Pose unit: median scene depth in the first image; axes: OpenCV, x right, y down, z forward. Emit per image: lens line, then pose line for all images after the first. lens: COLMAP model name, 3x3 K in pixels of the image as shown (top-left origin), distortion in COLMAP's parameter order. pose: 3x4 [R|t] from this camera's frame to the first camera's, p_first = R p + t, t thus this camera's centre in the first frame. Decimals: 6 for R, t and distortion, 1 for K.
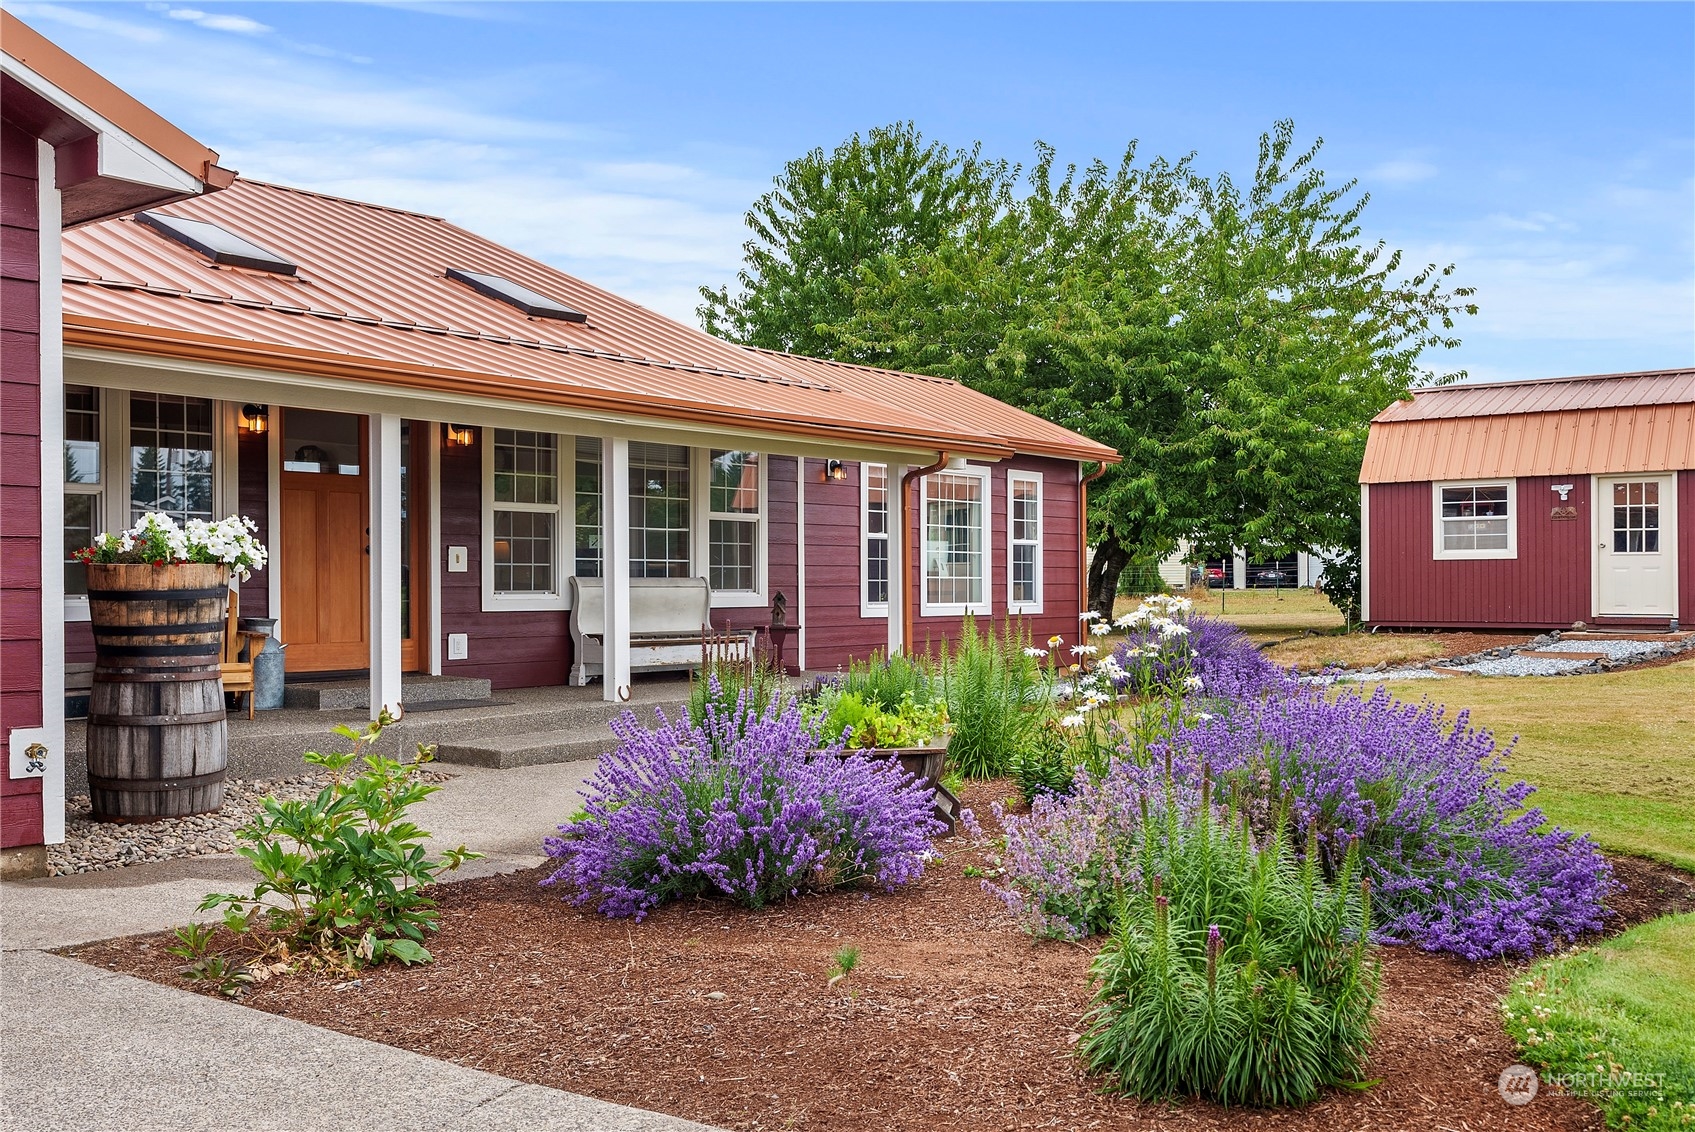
lens RADIAL K [[1648.4, 0, 847.5], [0, 1648.4, 566.0], [0, 0, 1]] dist [0.020420, 0.014143]
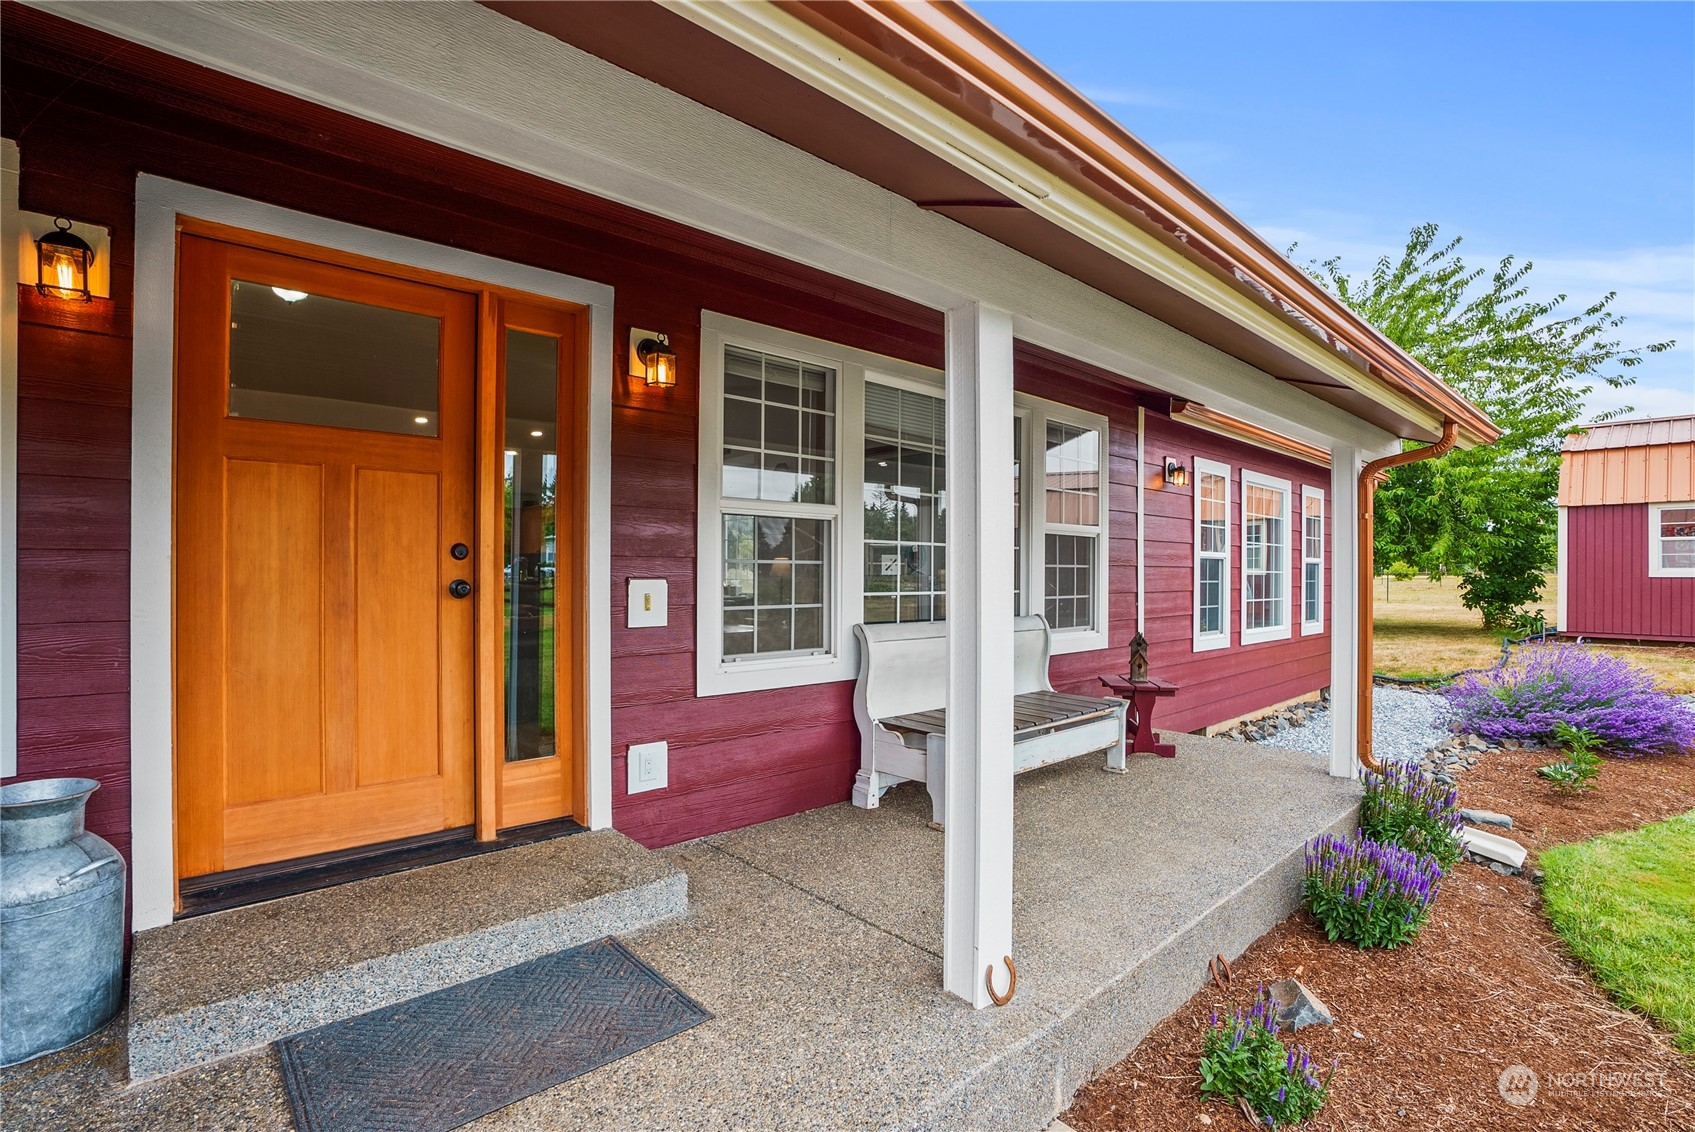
lens RADIAL K [[800.8, 0, 844.1], [0, 800.8, 571.6], [0, 0, 1]] dist [-0.064401, 0.027022]
pose [[0.985255, 0.007178, -0.170941, -0.106733], [-0.005371, 0.999925, 0.011027, -0.014319], [0.171008, -0.009947, 0.985220, 0.621518]]
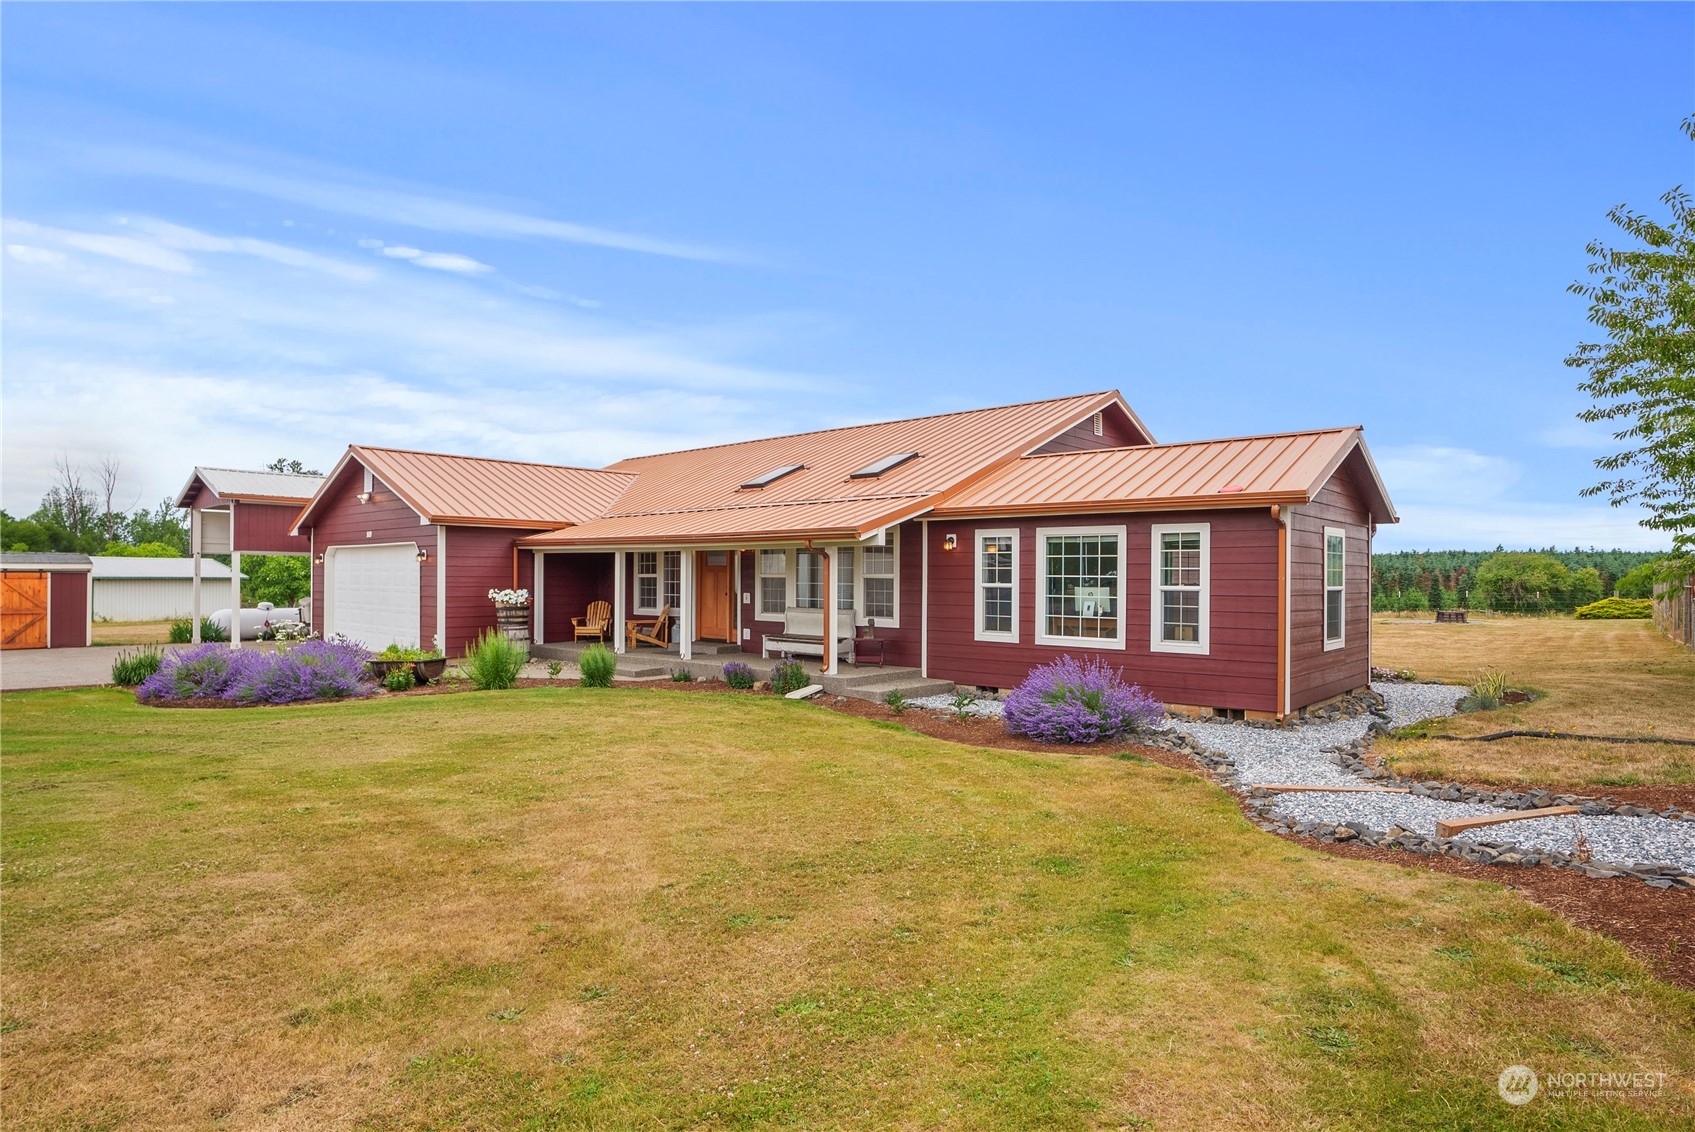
lens RADIAL K [[922.4, 0, 847.5], [0, 922.4, 566.0], [0, 0, 1]] dist [-0.023221, 0.000215]
pose [[-0.066413, -0.009791, -0.997744, 0.914431], [0.006322, 0.999928, -0.010233, -0.030250], [0.997772, -0.006987, -0.066346, 1.016322]]
